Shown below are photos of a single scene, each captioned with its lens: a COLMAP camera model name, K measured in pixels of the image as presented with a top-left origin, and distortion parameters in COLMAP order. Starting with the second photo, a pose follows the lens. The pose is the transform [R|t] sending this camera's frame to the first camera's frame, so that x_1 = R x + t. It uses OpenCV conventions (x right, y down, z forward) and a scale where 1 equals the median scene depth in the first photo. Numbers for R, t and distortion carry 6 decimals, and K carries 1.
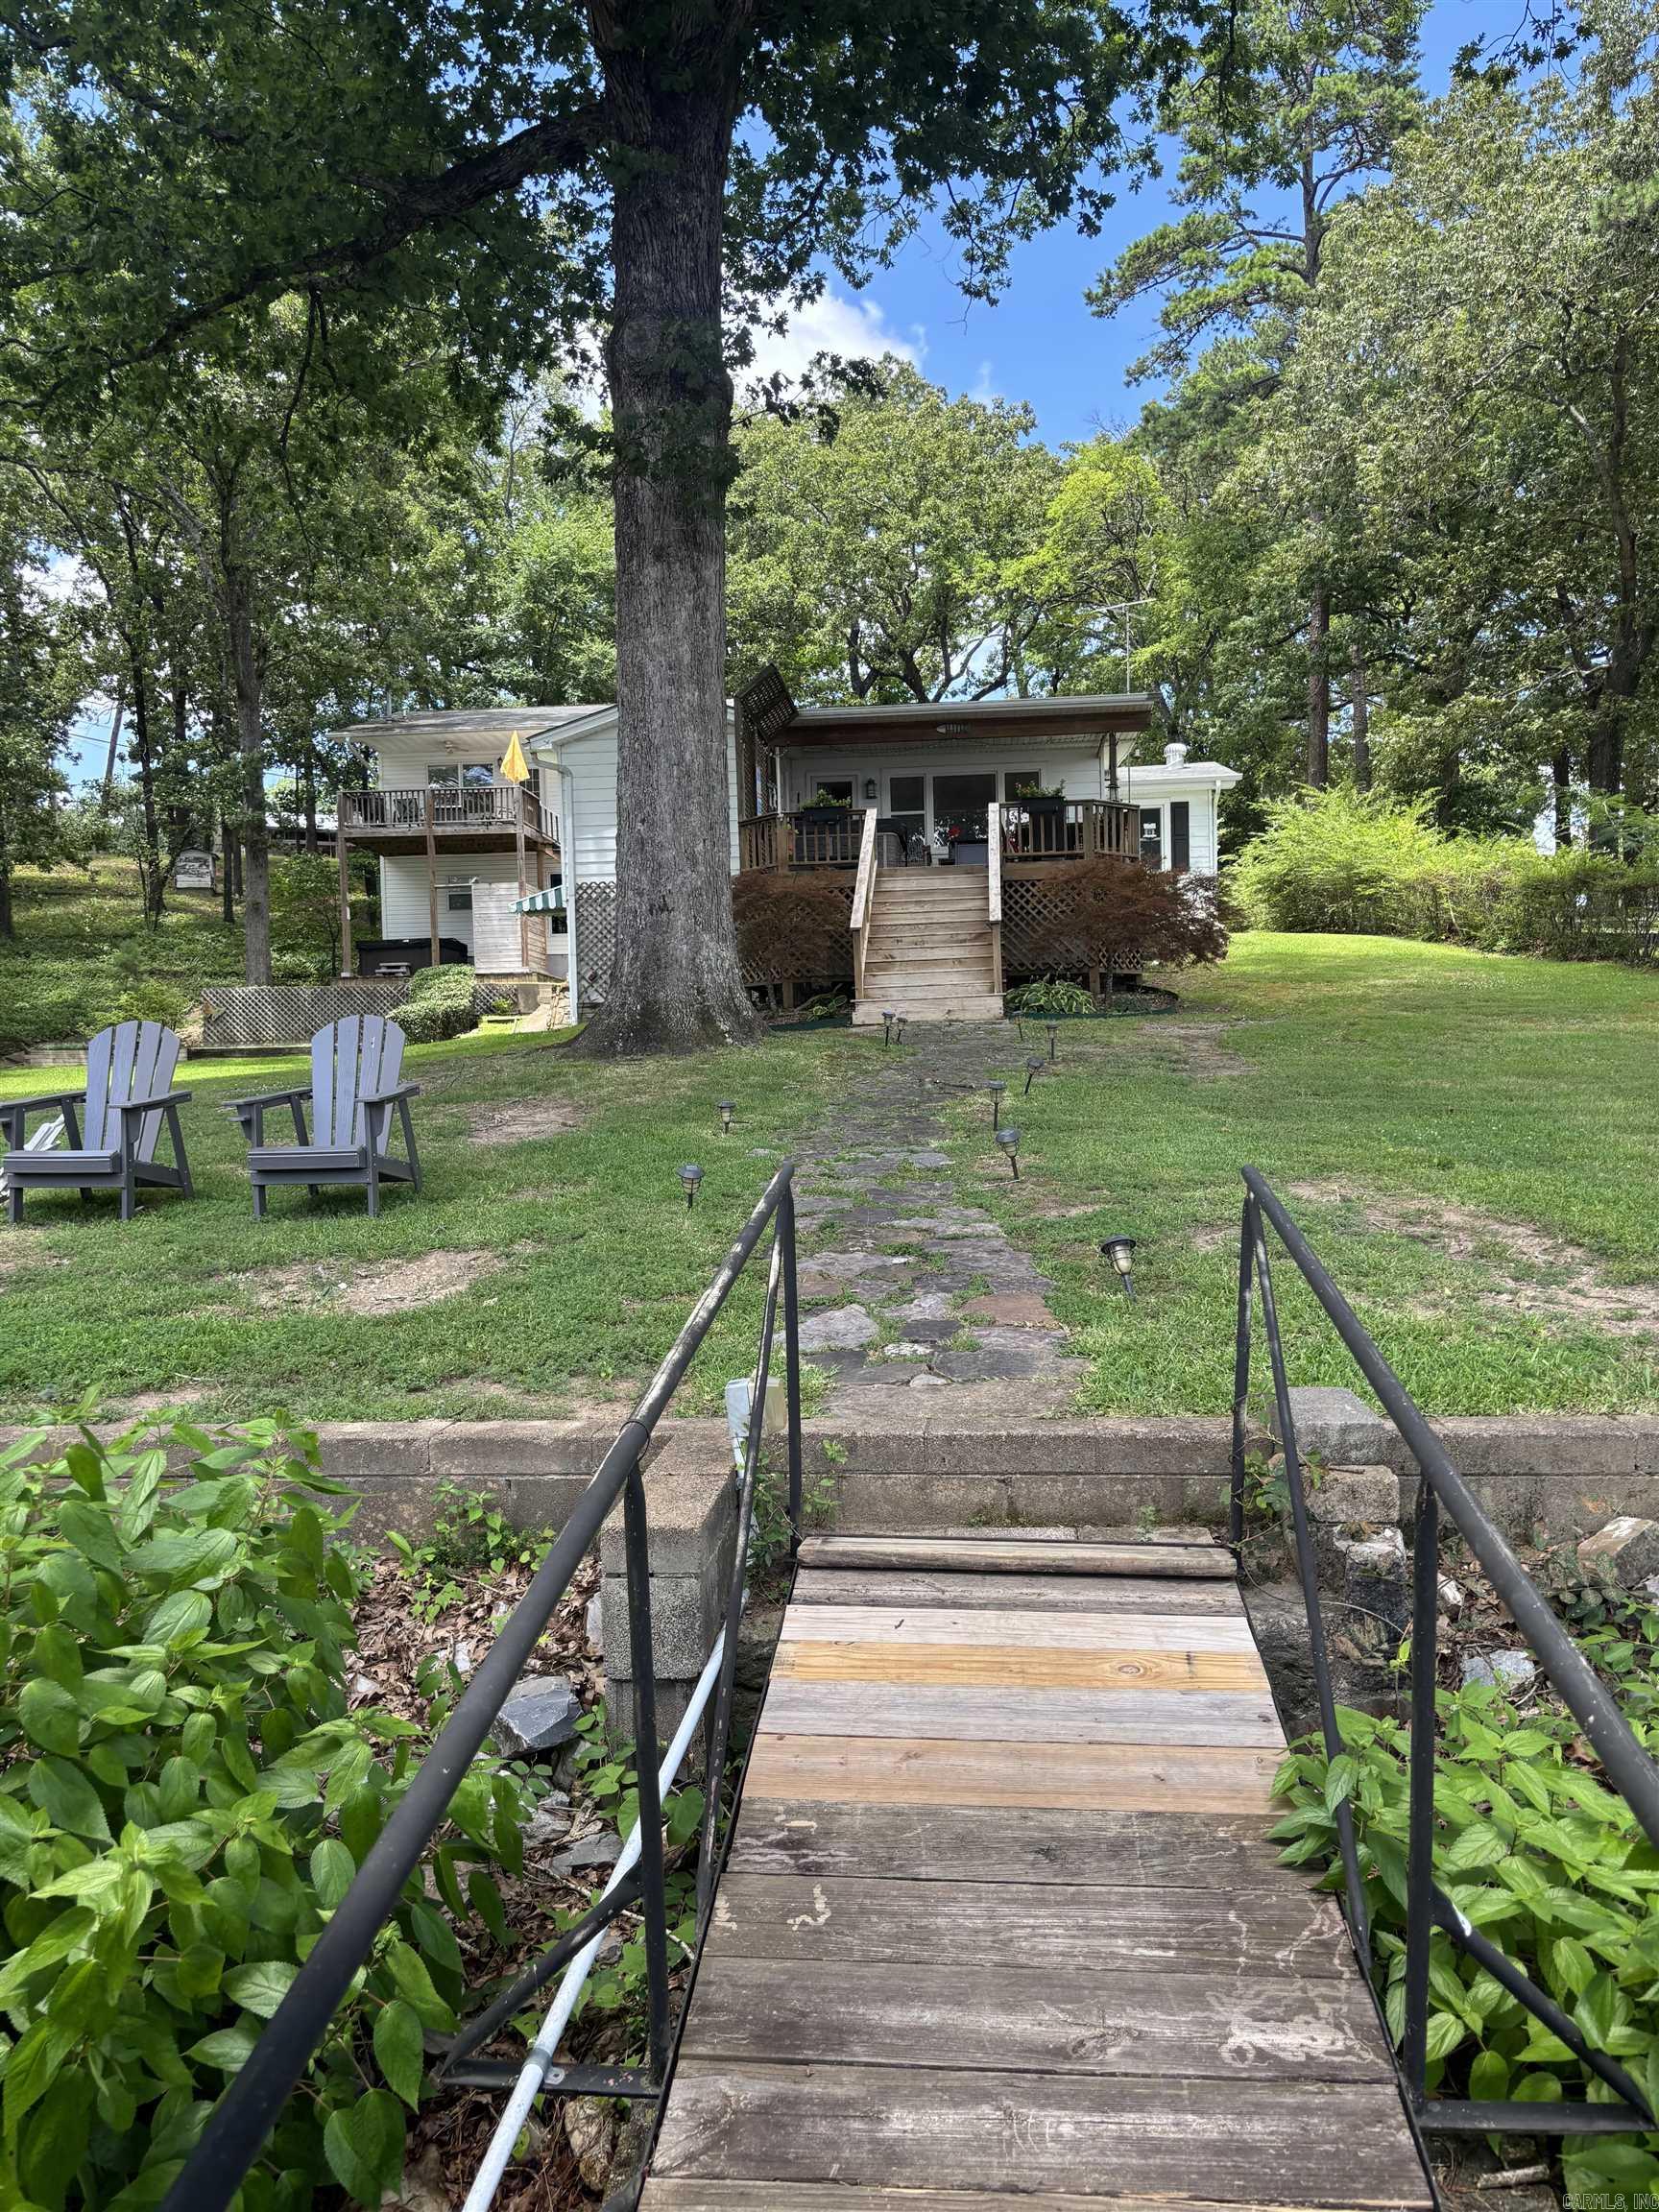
lens RADIAL K [[1683.5, 0, 843.3], [0, 1683.5, 1105.9], [0, 0, 1]] dist [0.010133, -0.019523]
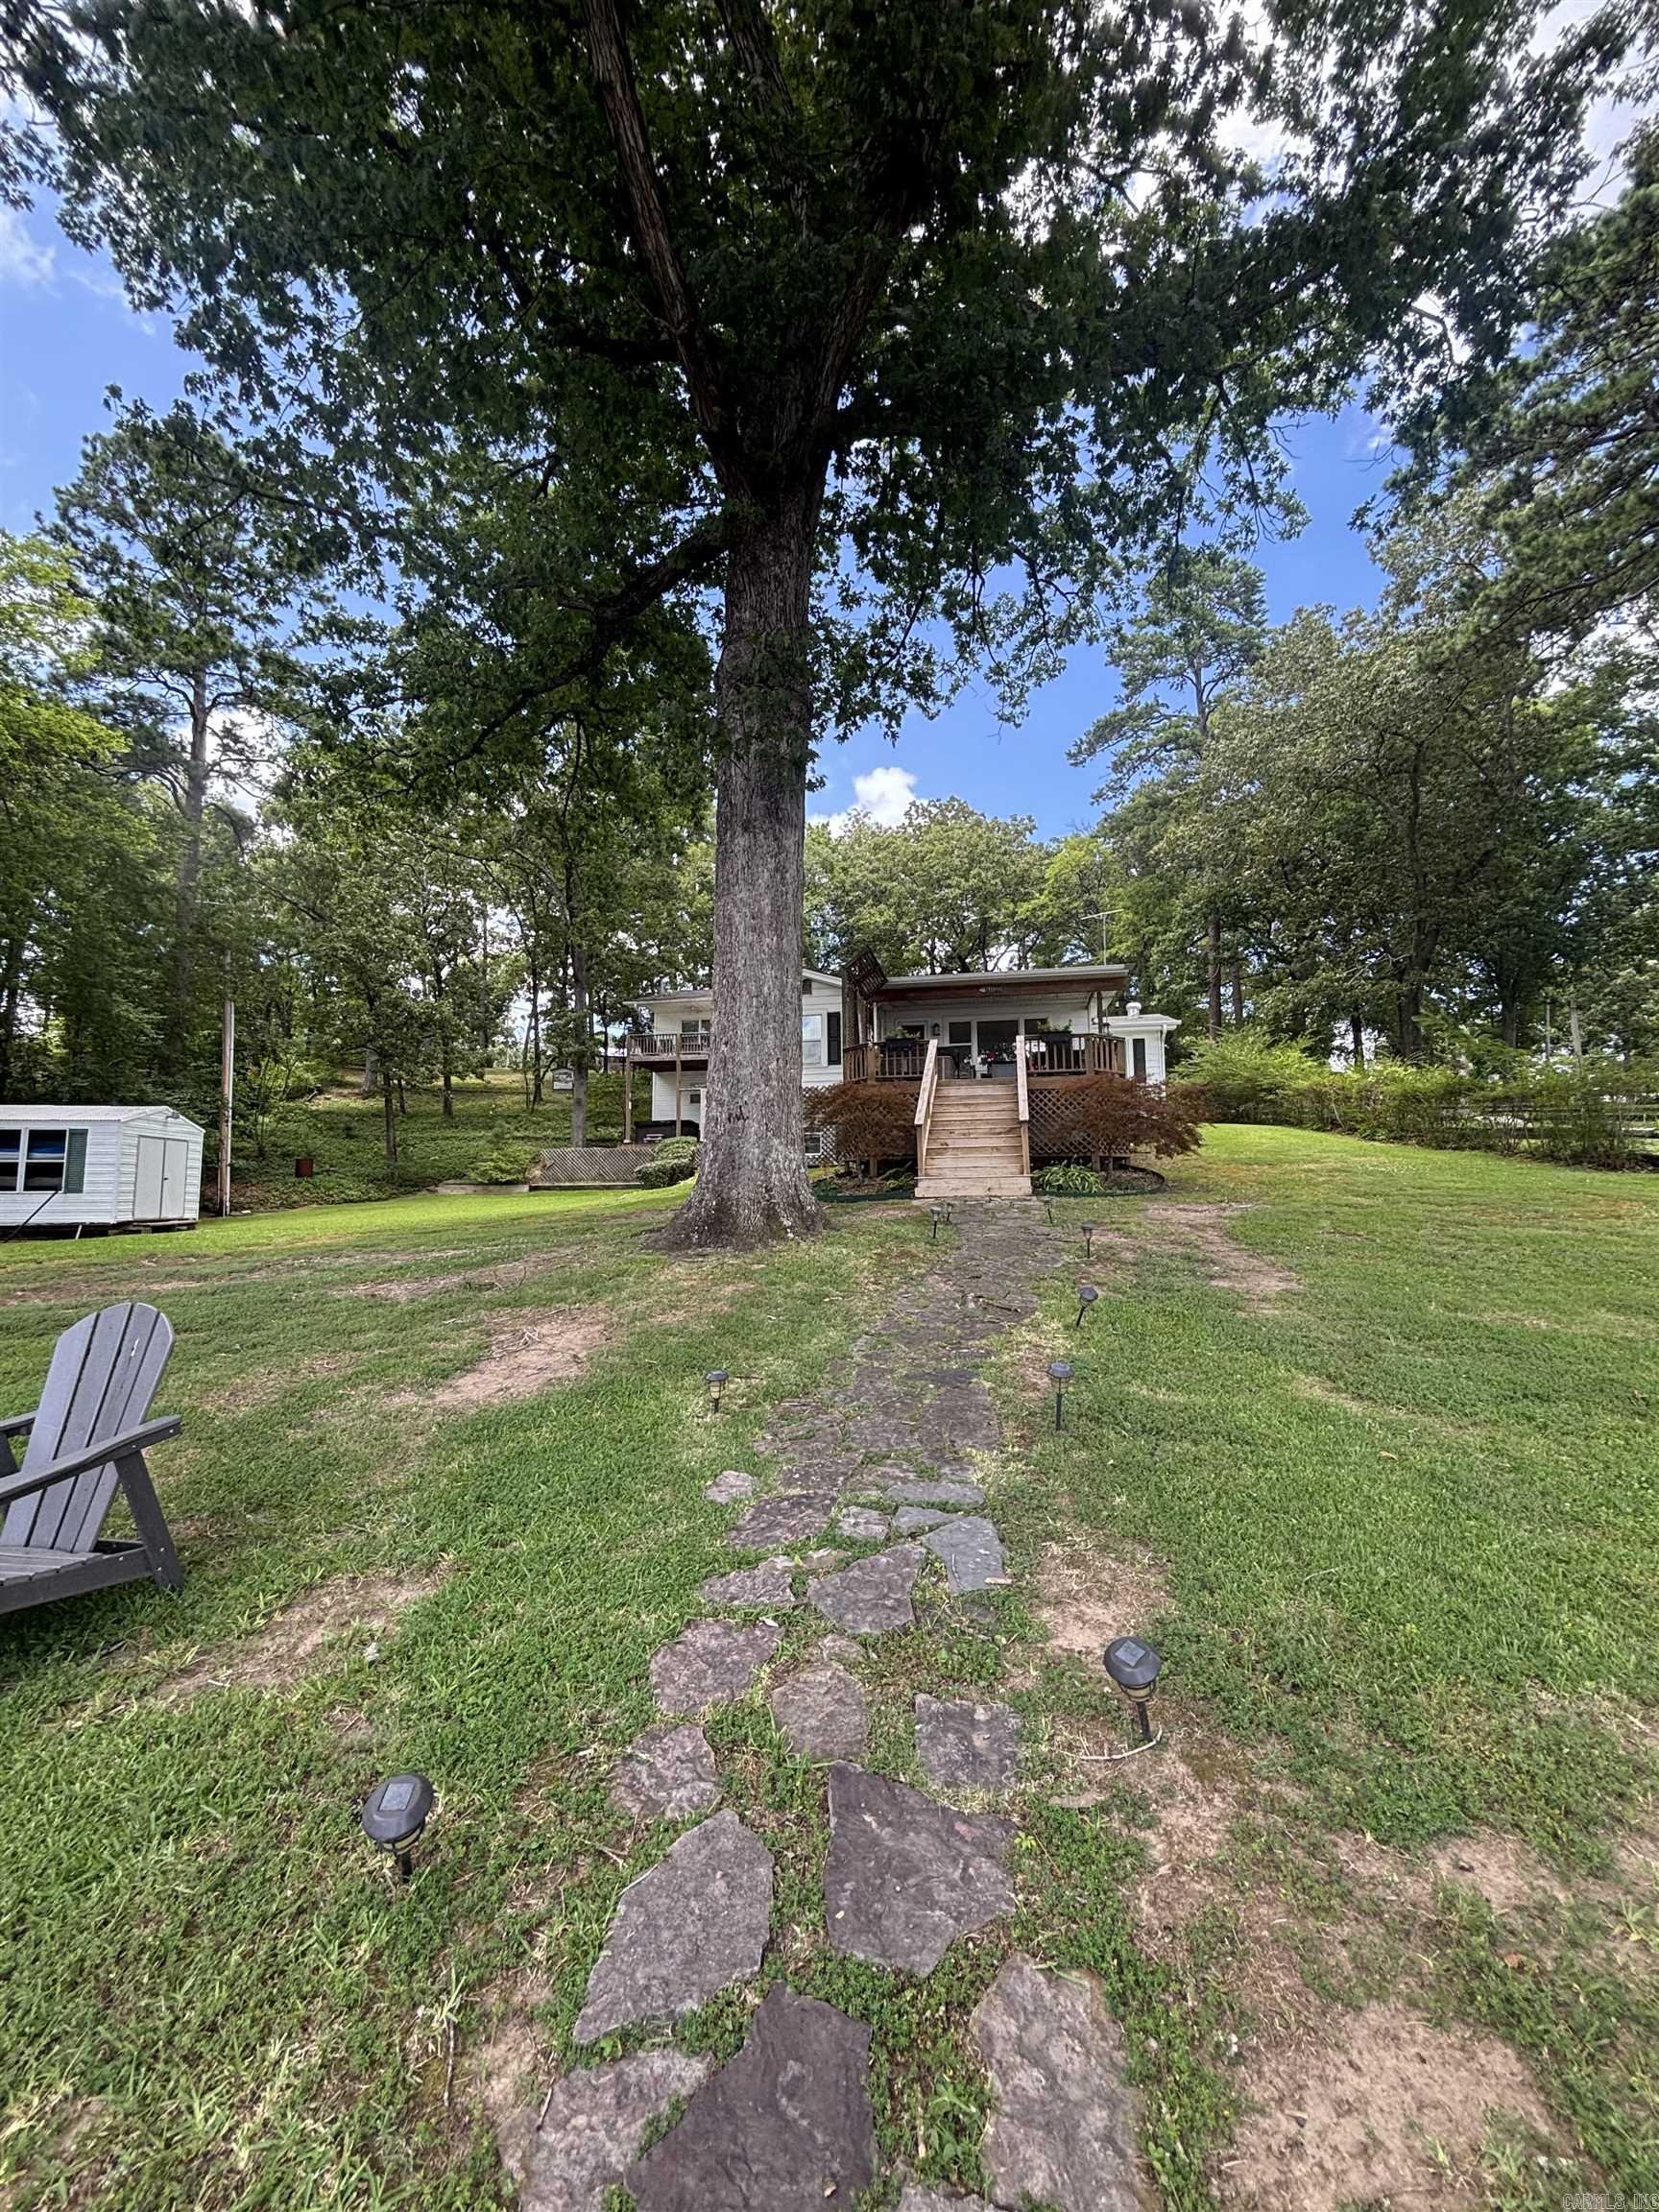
lens RADIAL K [[880.7, 0, 813.5], [0, 880.7, 1121.9], [0, 0, 1]] dist [-0.009193, -0.000450]
pose [[0.991506, 0.009241, -0.129735, 0.013516], [-0.020974, 0.995778, -0.089366, -0.039075], [0.128361, 0.091328, 0.987513, 0.262239]]
